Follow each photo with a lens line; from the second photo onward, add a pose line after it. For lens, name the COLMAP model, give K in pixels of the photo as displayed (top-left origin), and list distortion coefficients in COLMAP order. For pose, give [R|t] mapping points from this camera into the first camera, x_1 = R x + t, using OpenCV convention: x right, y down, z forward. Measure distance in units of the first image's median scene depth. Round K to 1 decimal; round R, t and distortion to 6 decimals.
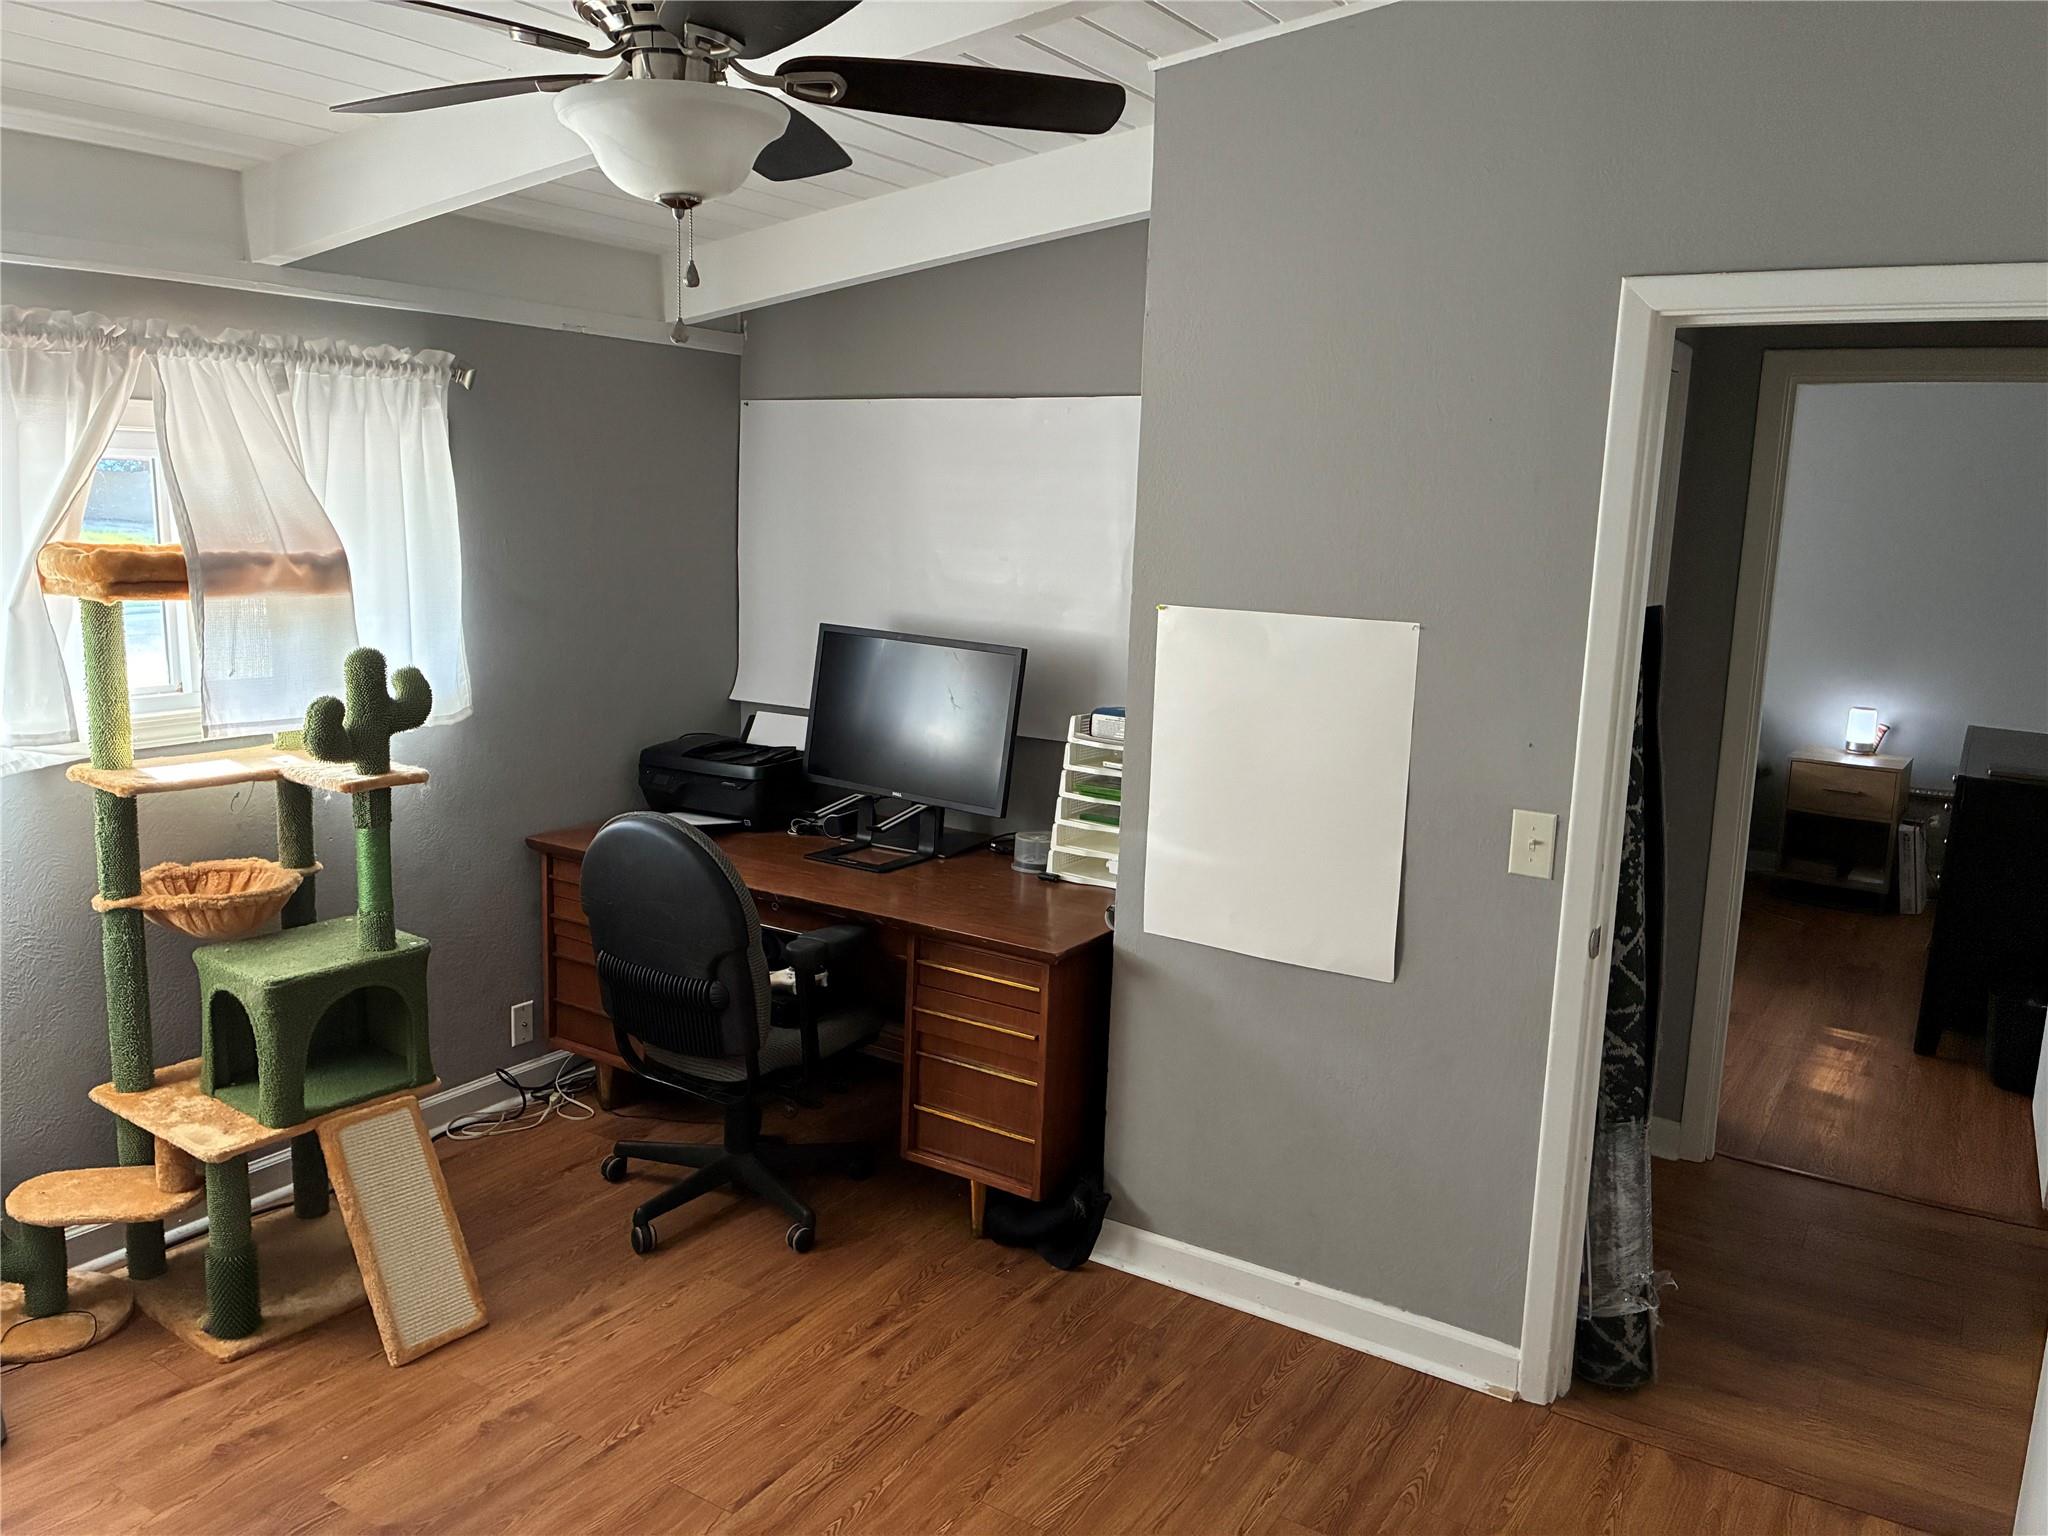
lens RADIAL K [[1536.5, 0, 1029.0], [0, 1536.5, 763.2], [0, 0, 1]] dist [0.039479, -0.051914]
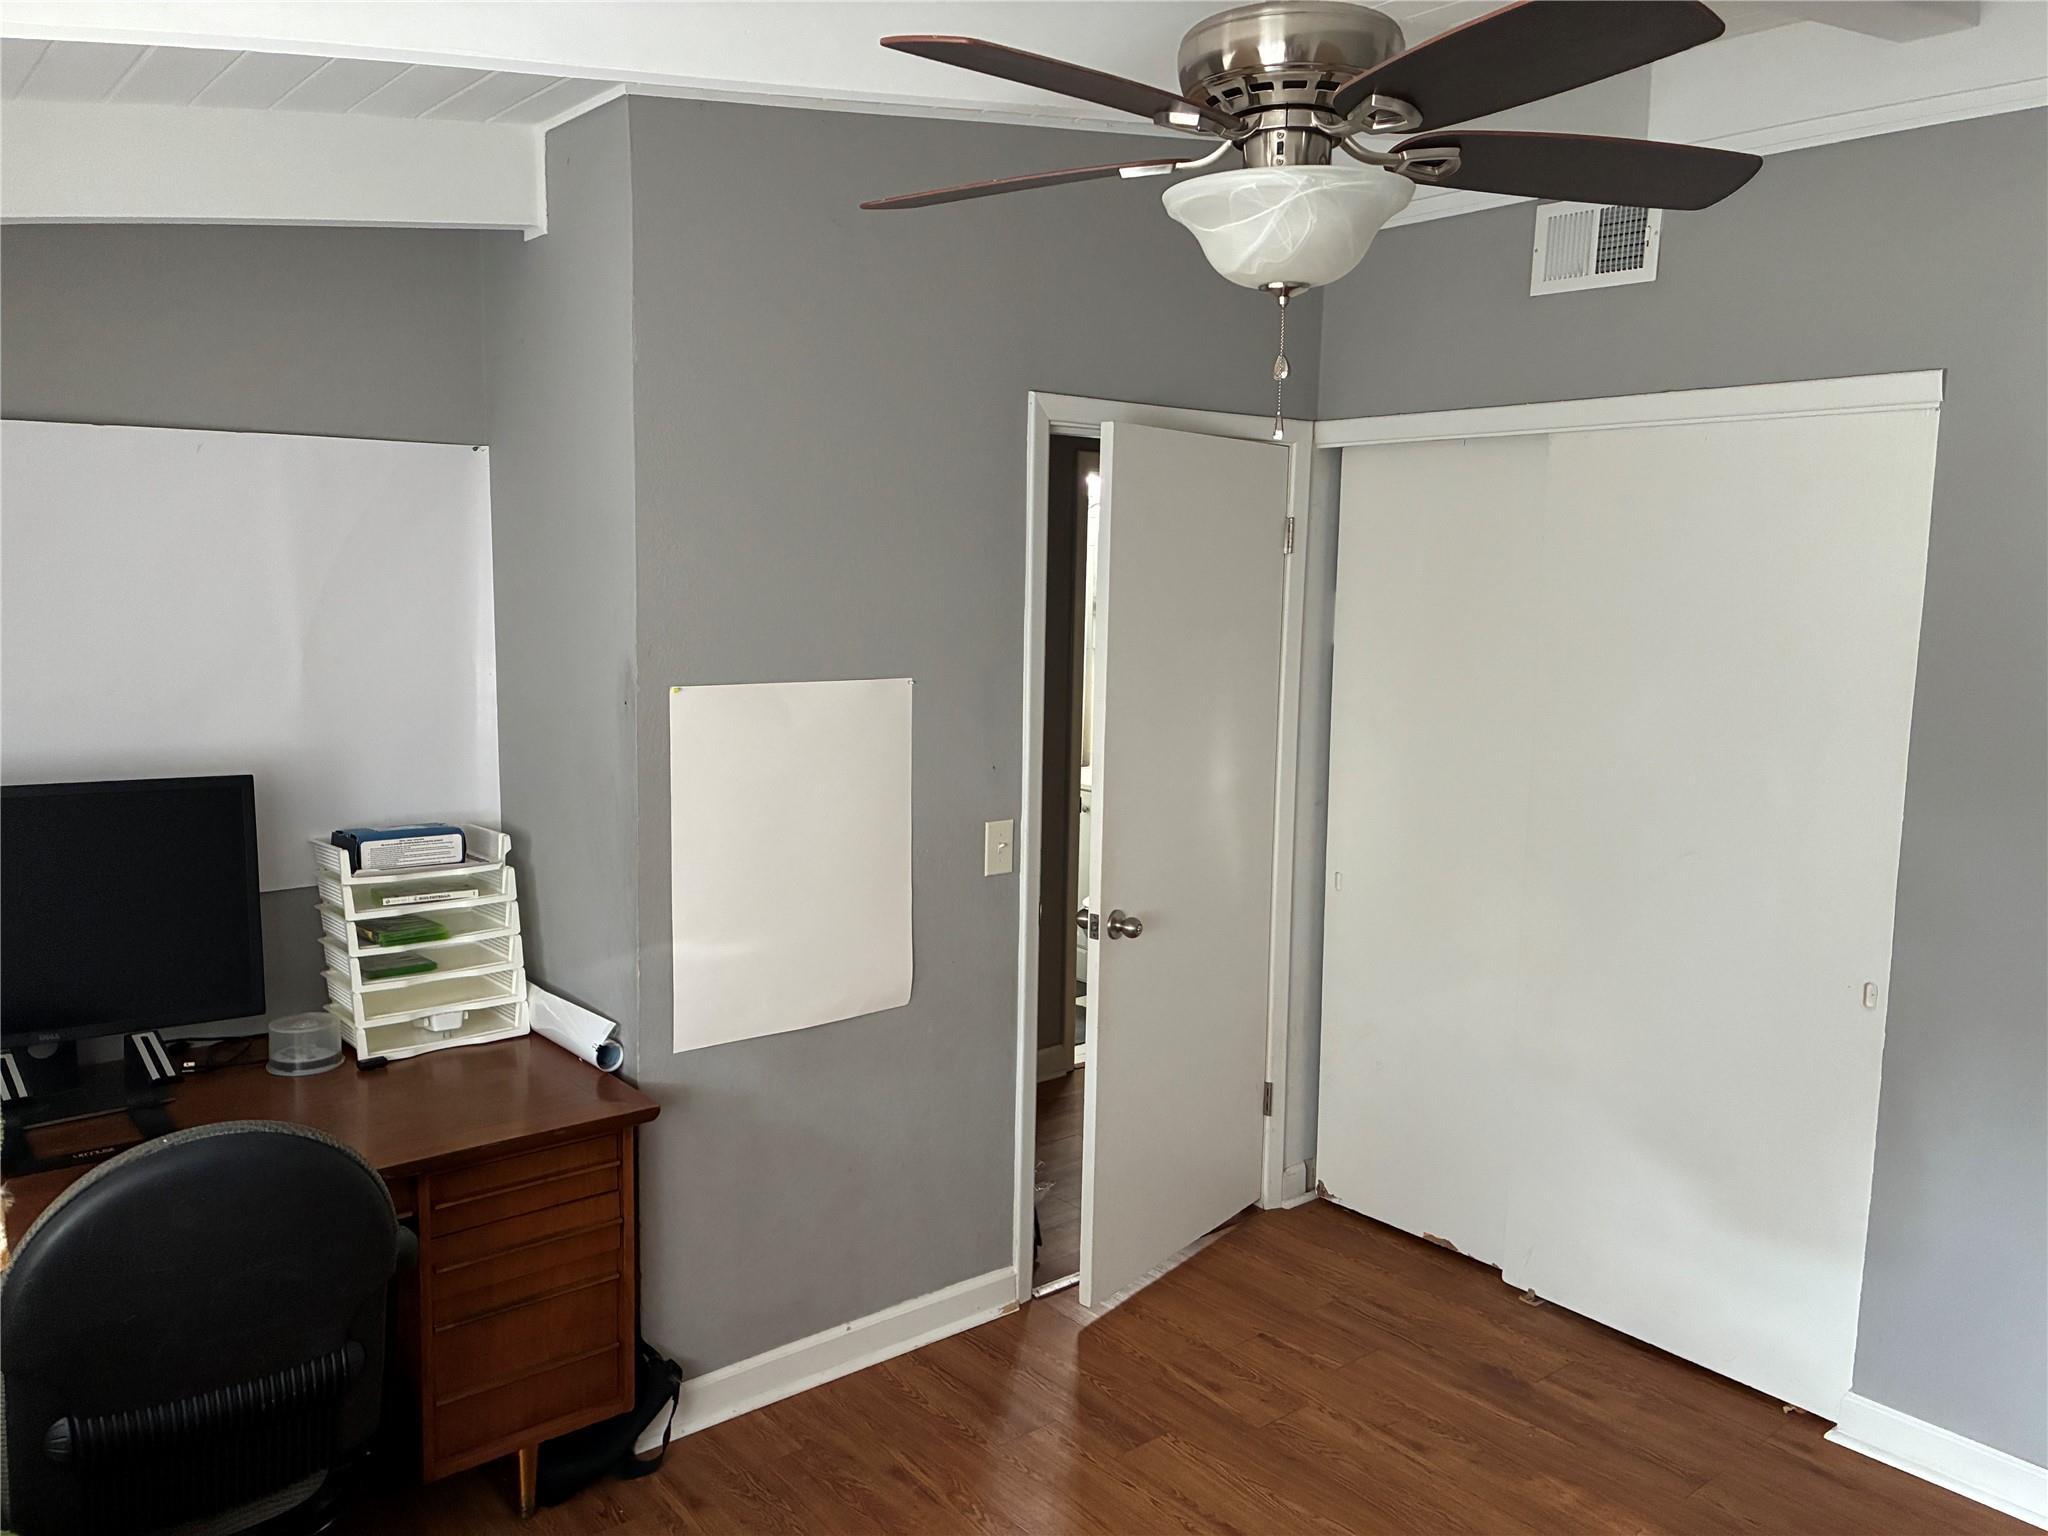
lens RADIAL K [[1536.5, 0, 1027.7], [0, 1536.5, 771.8], [0, 0, 1]] dist [0.039479, -0.051914]
pose [[0.309110, -0.152571, 0.938708, -0.768495], [0.158925, 0.981455, 0.107186, -0.128797], [-0.937654, 0.116051, 0.327625, 0.565036]]
